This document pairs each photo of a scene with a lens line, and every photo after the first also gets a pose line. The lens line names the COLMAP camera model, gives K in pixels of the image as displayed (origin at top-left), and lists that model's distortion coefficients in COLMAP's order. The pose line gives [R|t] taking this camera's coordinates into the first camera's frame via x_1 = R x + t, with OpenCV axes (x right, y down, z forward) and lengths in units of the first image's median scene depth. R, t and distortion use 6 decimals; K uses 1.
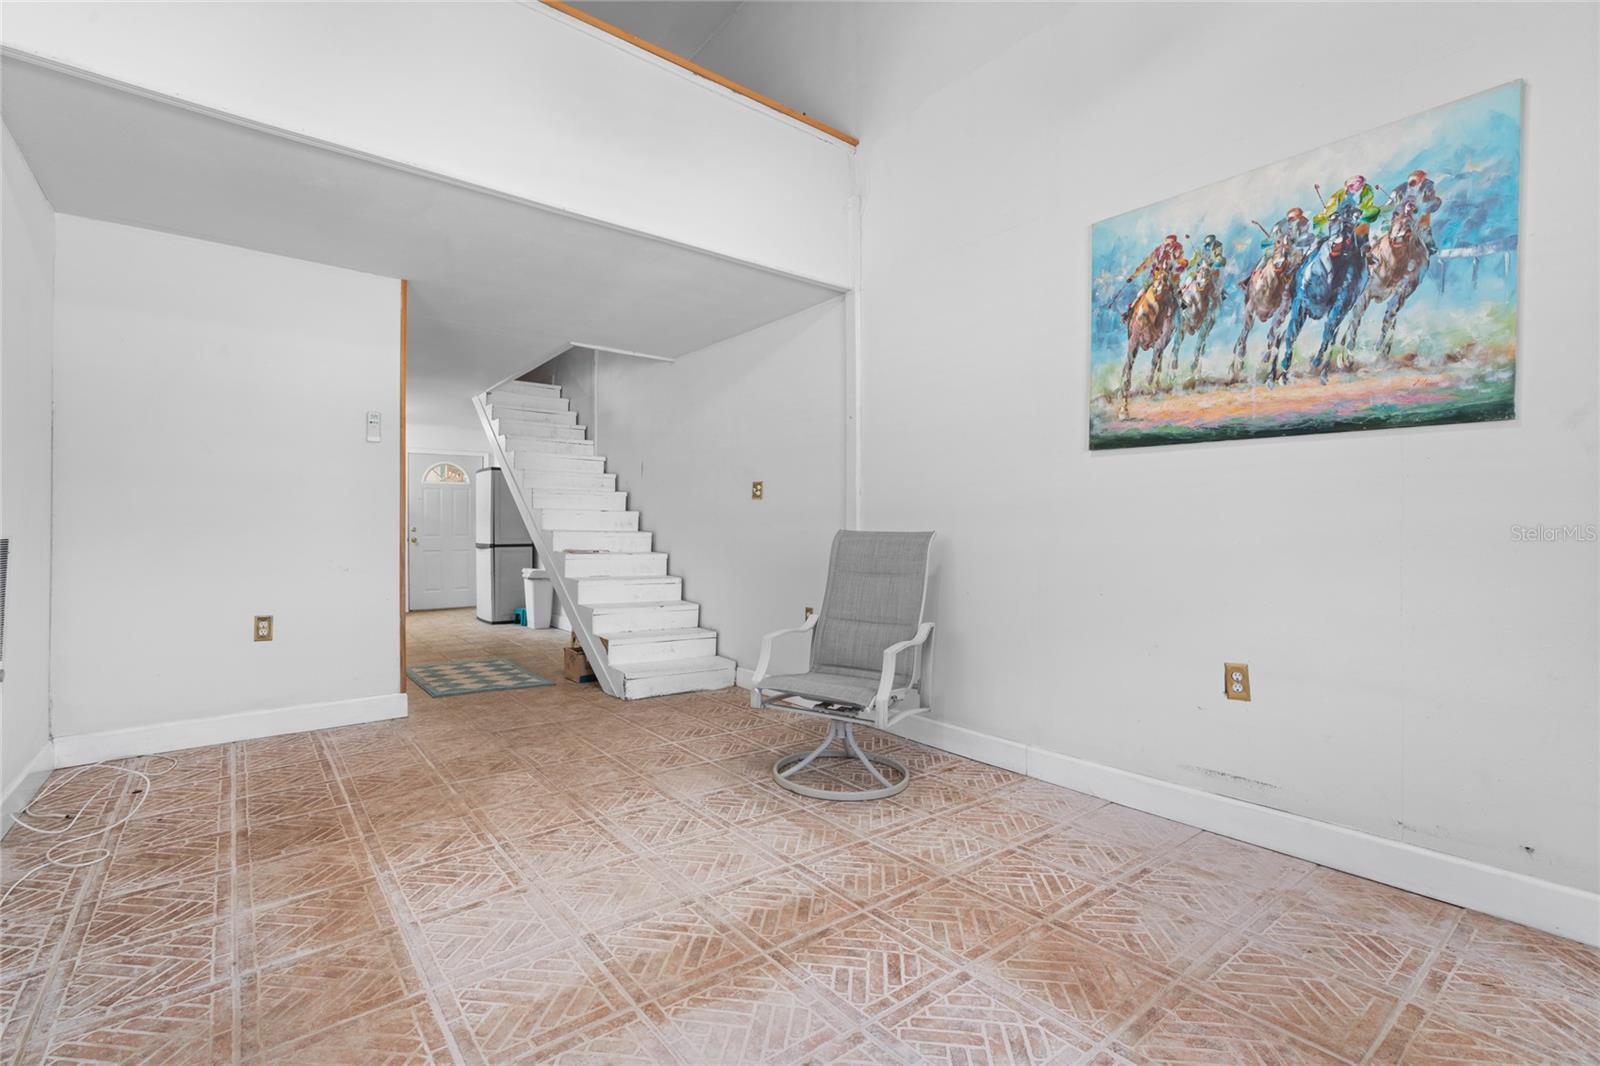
lens RADIAL K [[729.8, 0, 799.2], [0, 729.8, 533.6], [0, 0, 1]] dist [-0.000610, 0.001108]
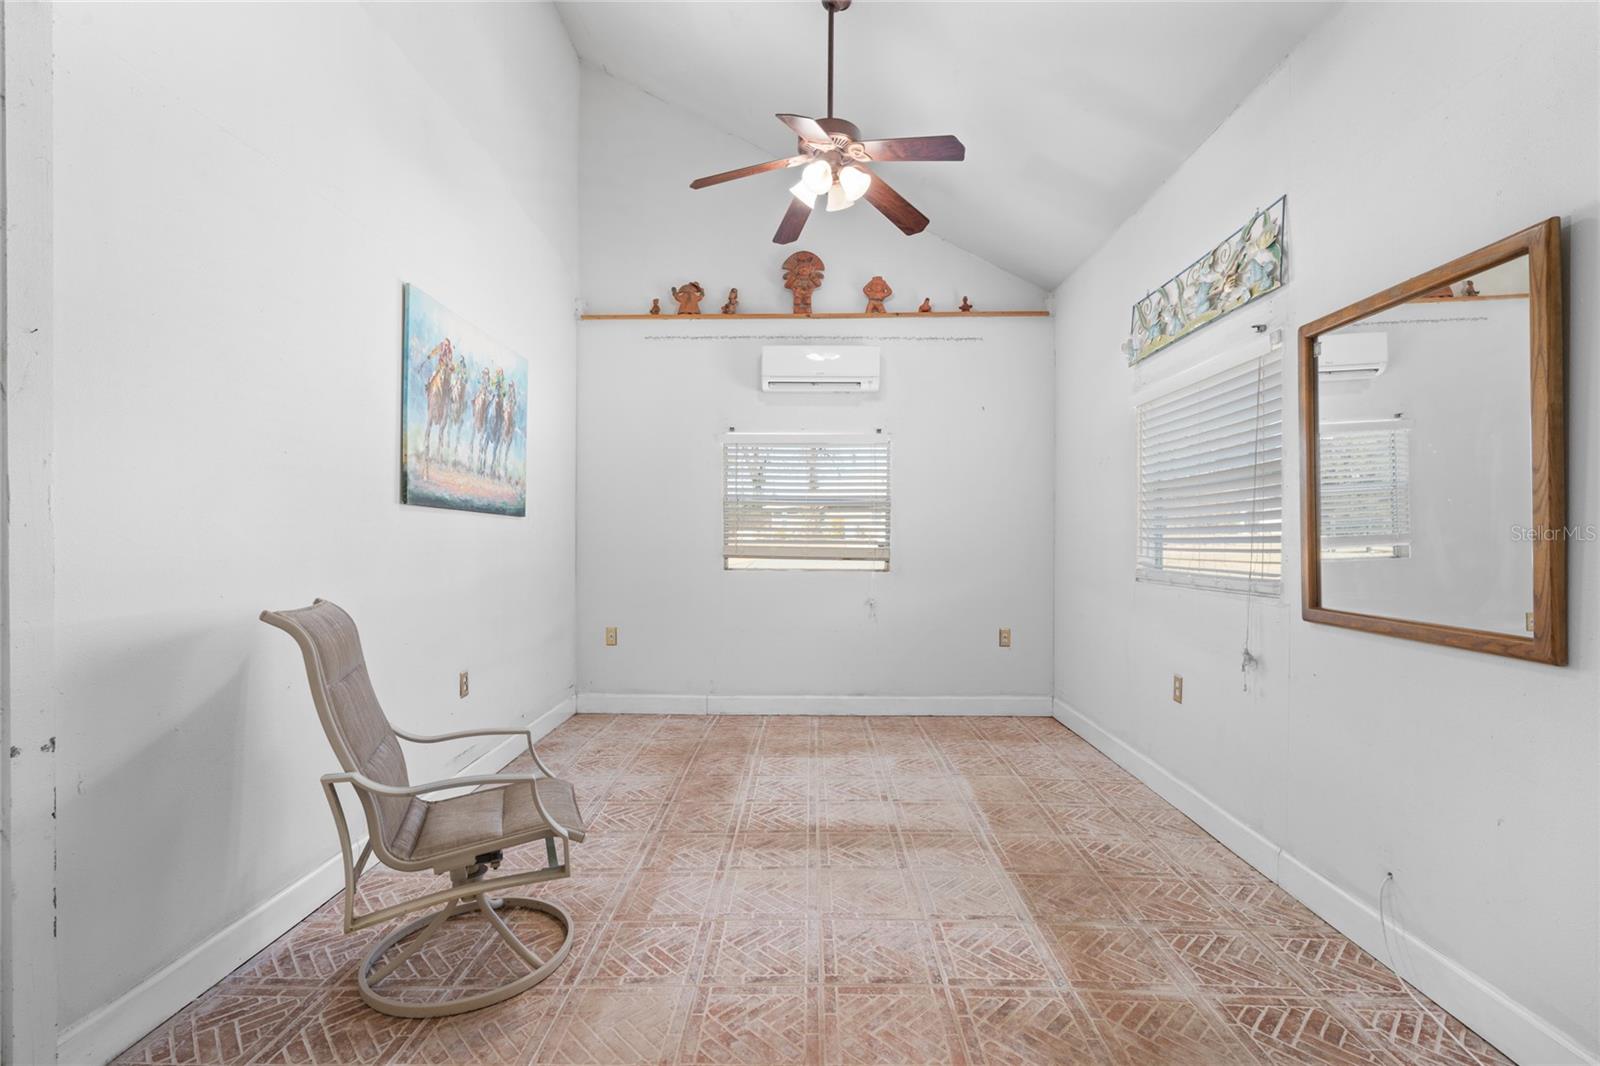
lens RADIAL K [[729.8, 0, 796.0], [0, 729.8, 533.0], [0, 0, 1]] dist [-0.000610, 0.001108]
pose [[-0.774257, -0.000484, 0.632871, -0.887735], [-0.003253, 0.999990, -0.003216, -0.095088], [-0.632863, -0.004549, -0.774251, 1.925520]]
